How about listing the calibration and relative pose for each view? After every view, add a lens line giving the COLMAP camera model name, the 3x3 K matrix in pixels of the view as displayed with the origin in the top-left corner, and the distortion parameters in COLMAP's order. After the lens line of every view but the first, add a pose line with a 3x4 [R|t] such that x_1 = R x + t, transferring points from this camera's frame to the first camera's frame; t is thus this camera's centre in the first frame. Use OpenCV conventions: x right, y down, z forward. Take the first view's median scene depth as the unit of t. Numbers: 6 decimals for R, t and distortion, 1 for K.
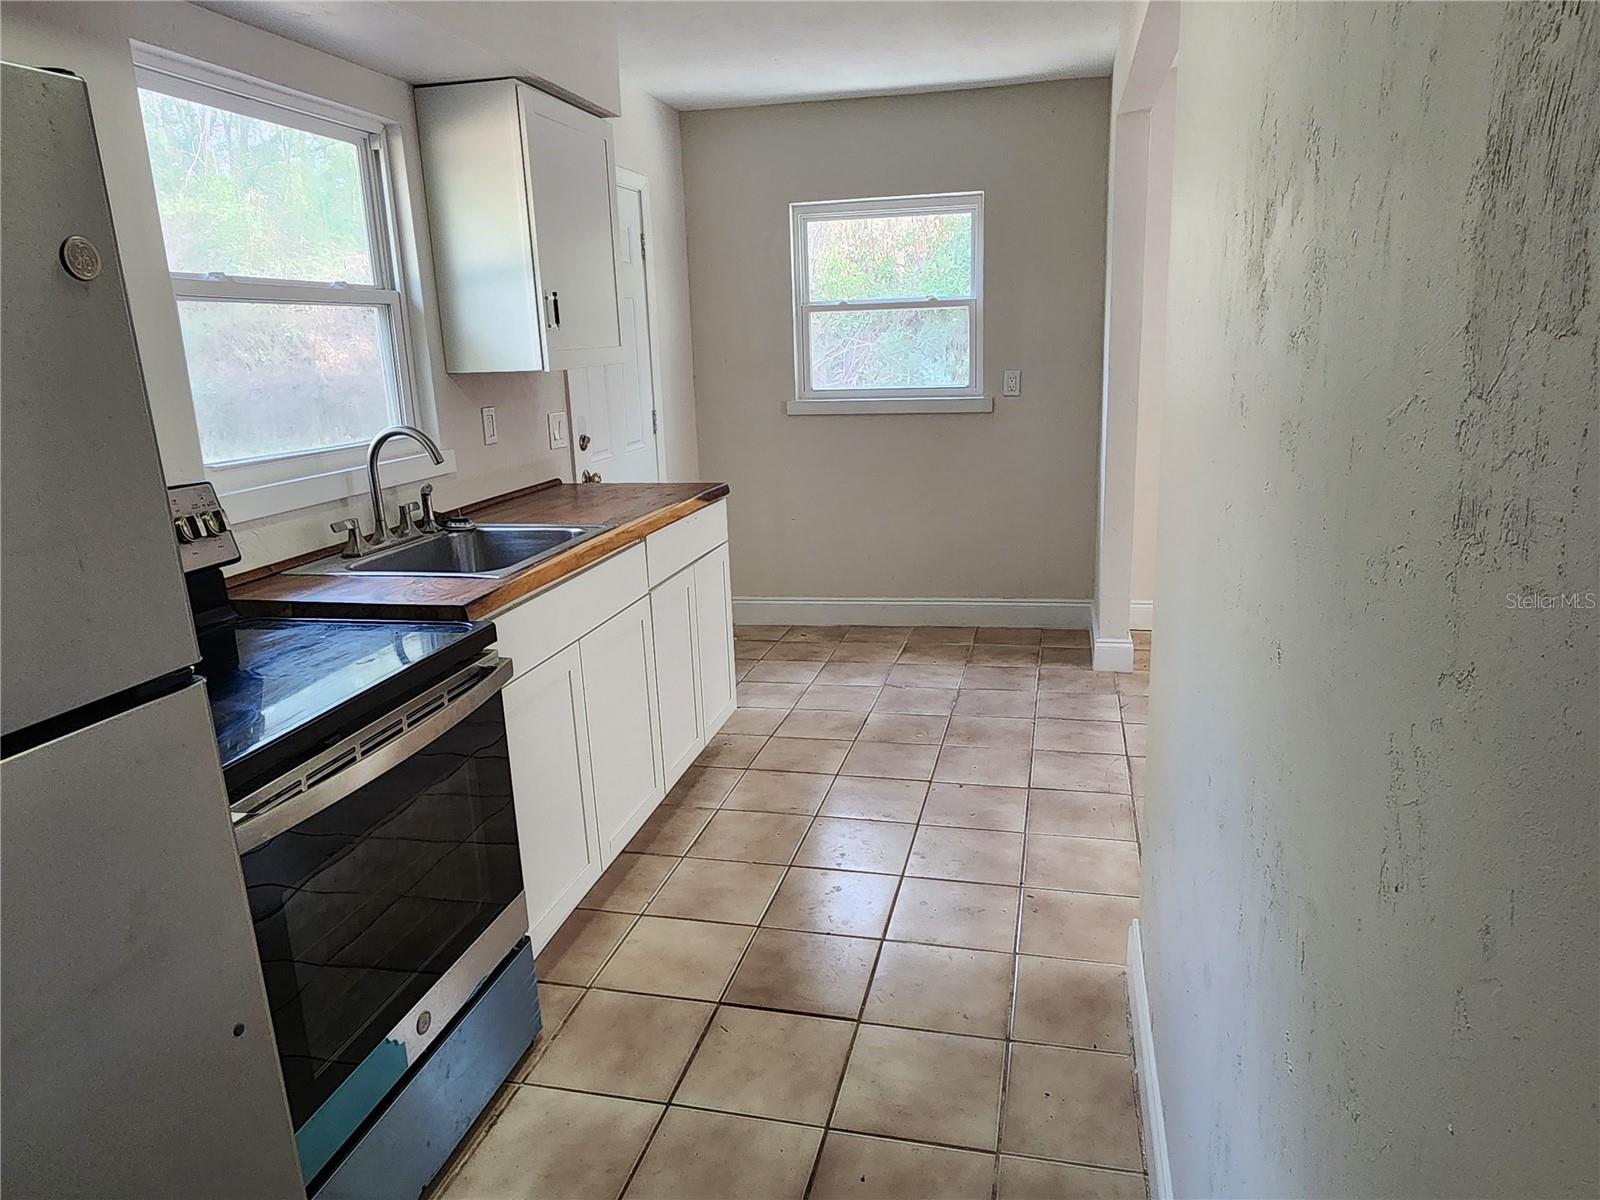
lens RADIAL K [[1063.7, 0, 800.0], [0, 1063.7, 600.0], [0, 0, 1]] dist [0.004145, 0.000383]
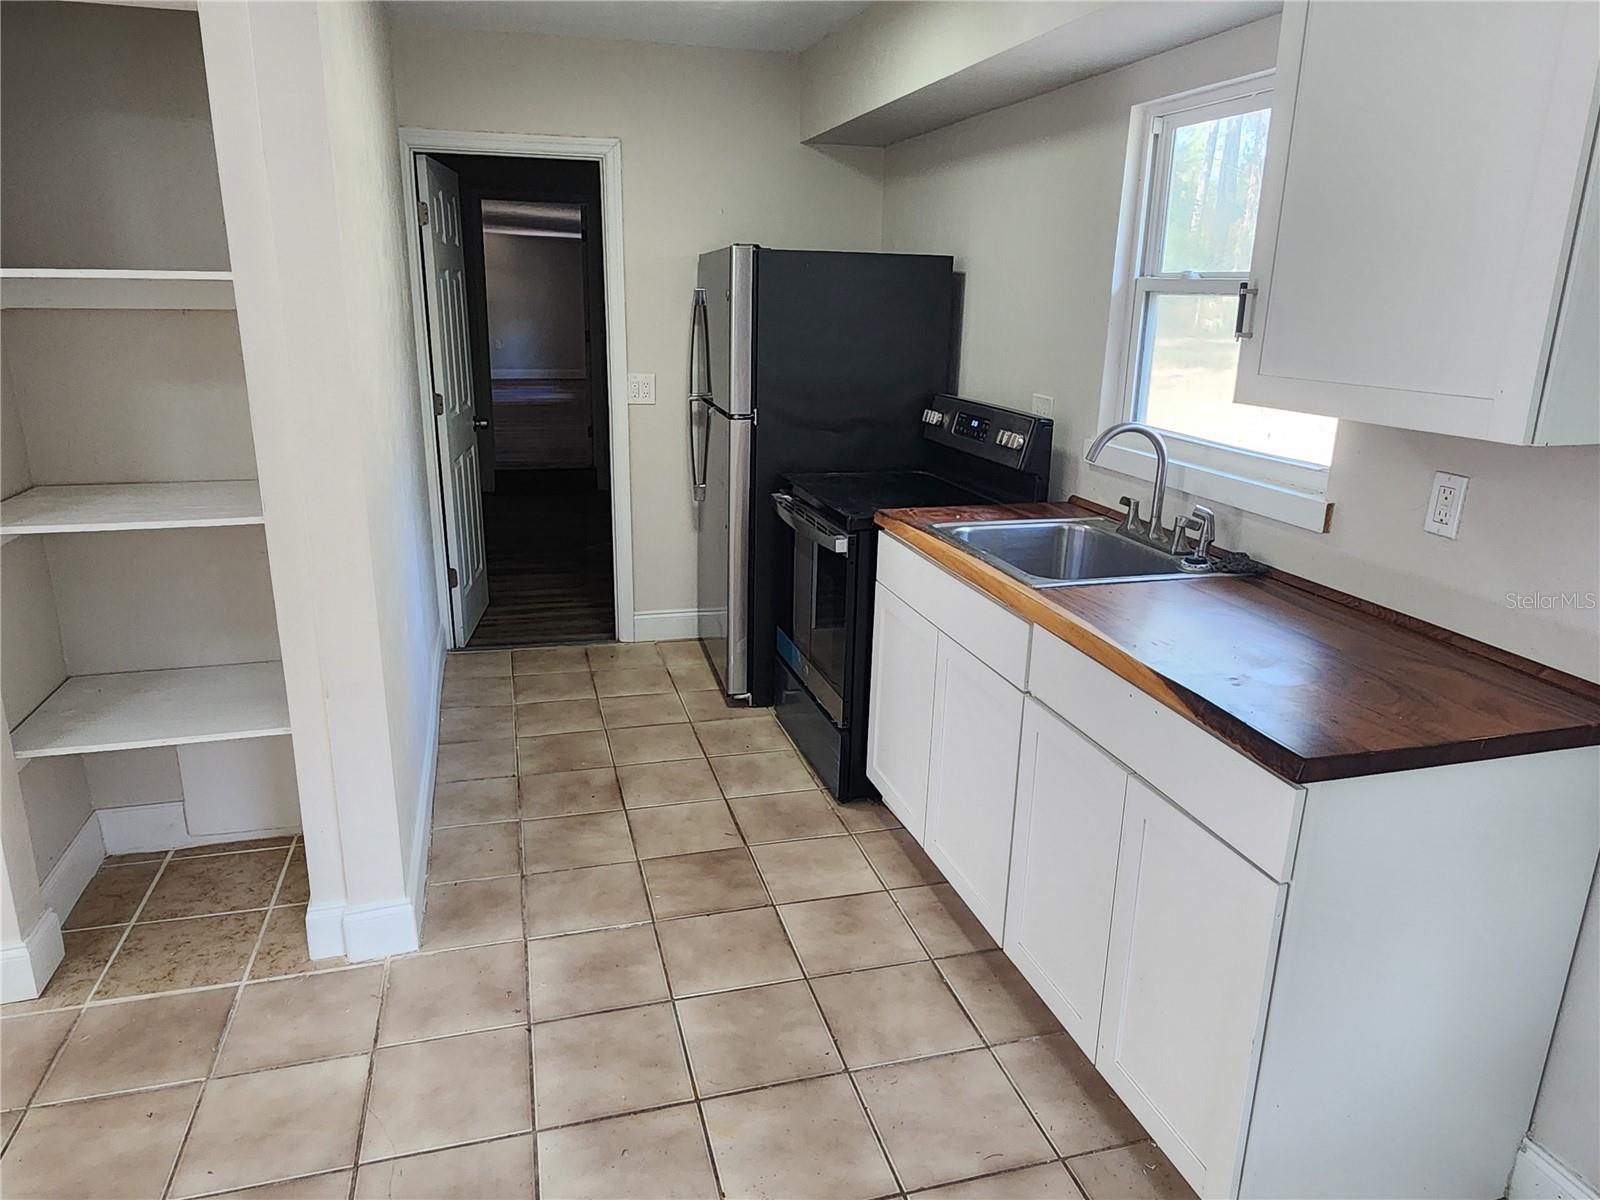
lens RADIAL K [[1063.7, 0, 800.0], [0, 1063.7, 600.0], [0, 0, 1]] dist [0.004145, 0.000383]
pose [[-0.871588, 0.158397, -0.463944, 0.412633], [-0.105780, 0.863308, 0.493468, -0.516094], [0.478690, 0.479177, -0.735694, 1.795844]]
